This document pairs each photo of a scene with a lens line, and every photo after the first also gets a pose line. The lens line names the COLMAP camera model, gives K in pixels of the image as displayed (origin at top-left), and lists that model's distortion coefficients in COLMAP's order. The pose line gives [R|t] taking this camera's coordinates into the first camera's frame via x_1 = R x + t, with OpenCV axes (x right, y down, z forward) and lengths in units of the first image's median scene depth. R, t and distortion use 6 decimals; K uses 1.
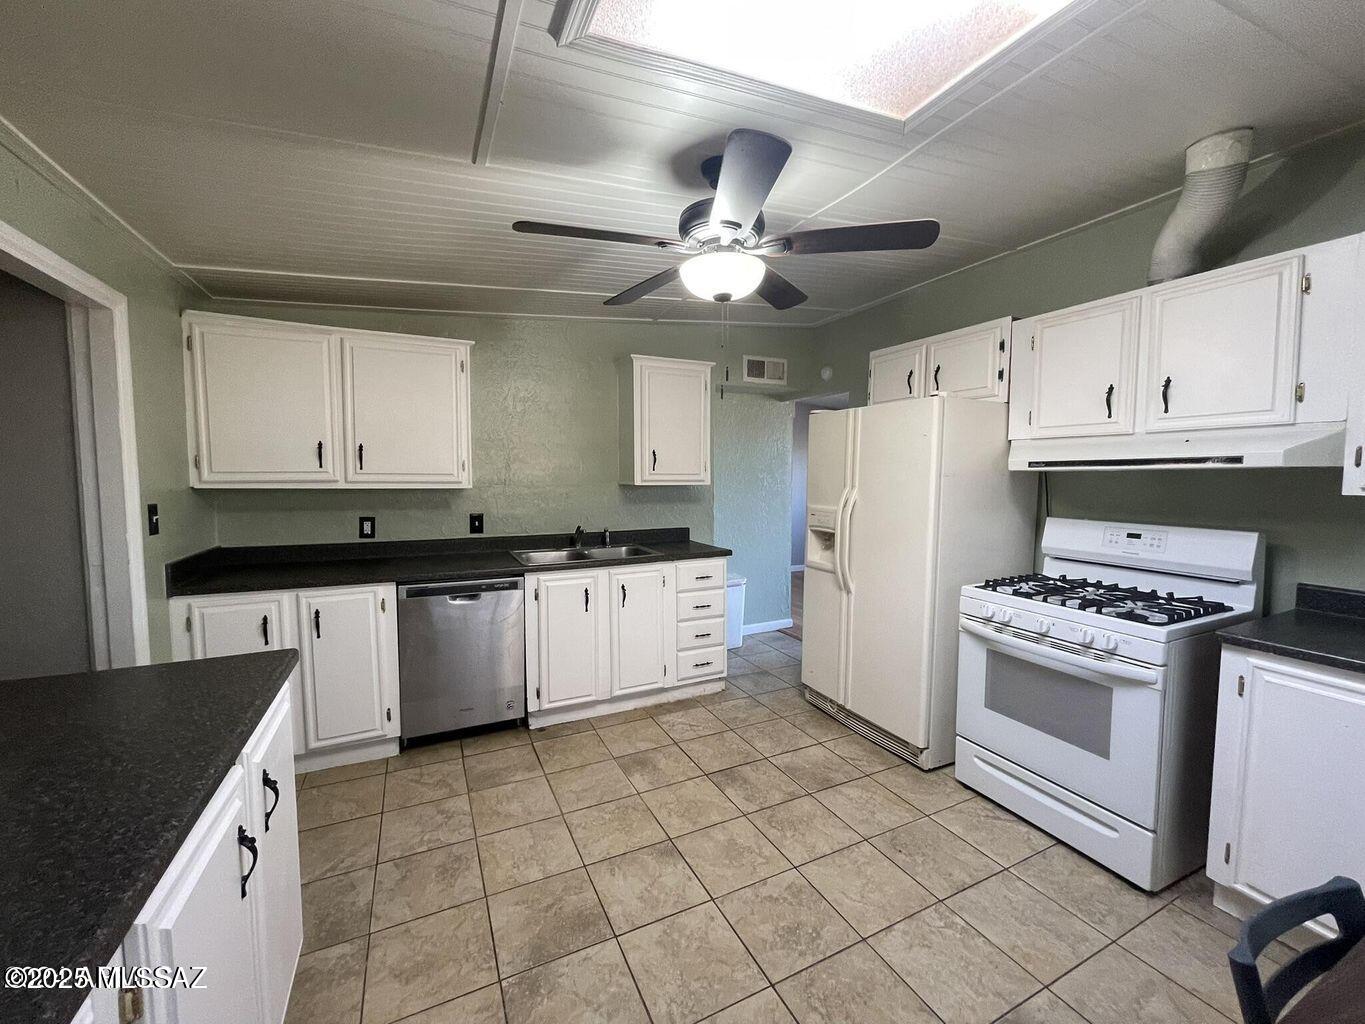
lens RADIAL K [[551.9, 0, 682.5], [0, 551.9, 512.0], [0, 0, 1]] dist [0.002024, 0.000408]
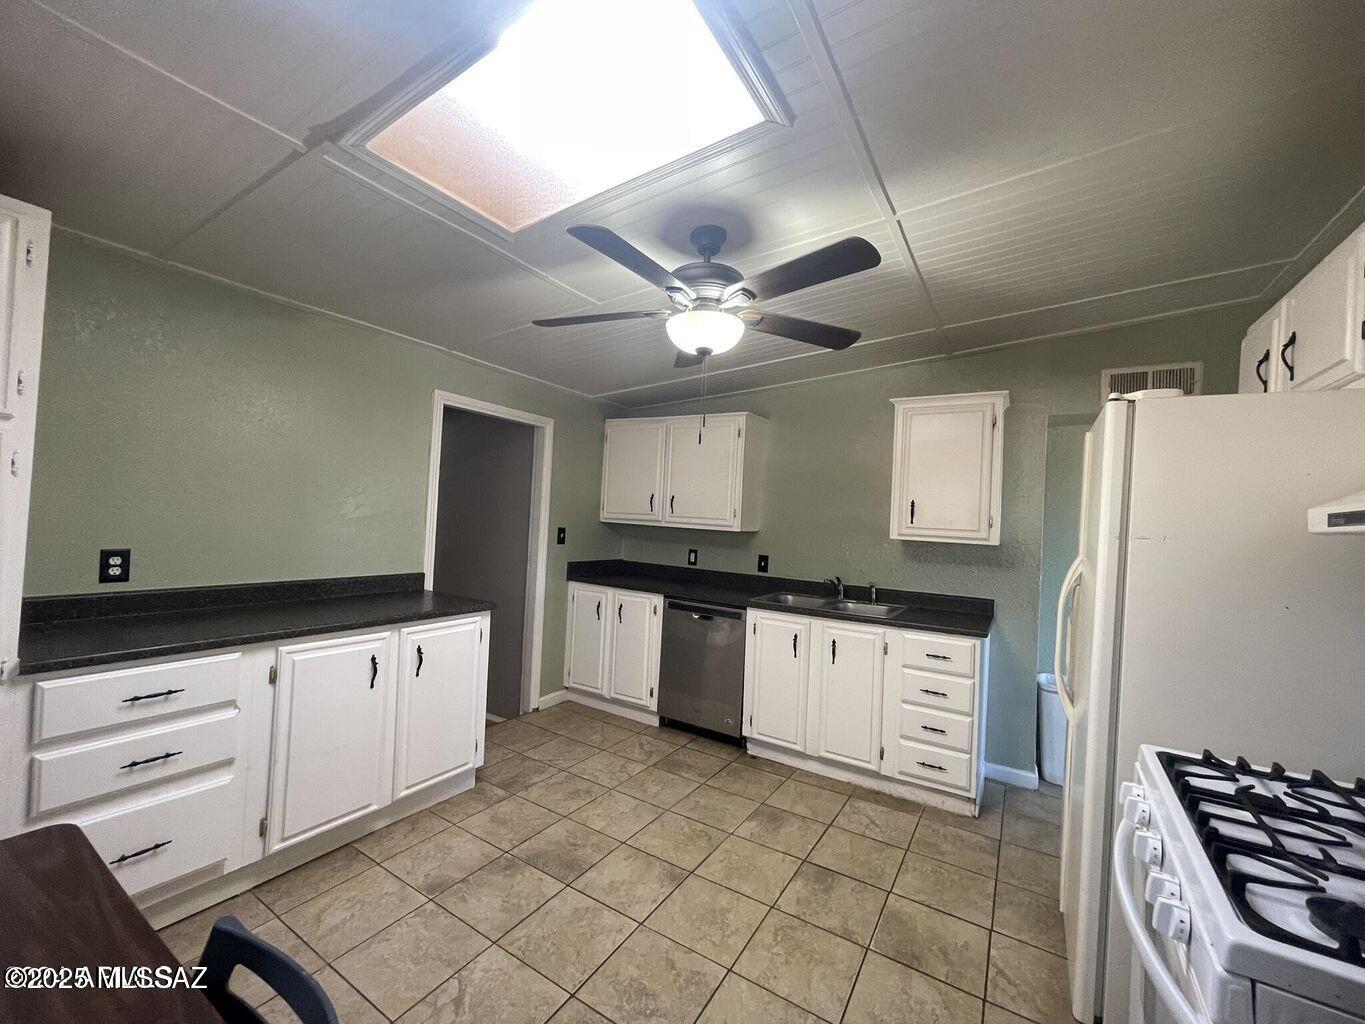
lens RADIAL K [[551.9, 0, 682.5], [0, 551.9, 512.0], [0, 0, 1]] dist [0.002024, 0.000408]
pose [[0.537040, 0.014354, -0.843435, 0.627045], [-0.107311, 0.992894, -0.051430, -0.011449], [0.836703, 0.118130, 0.534764, 0.276580]]
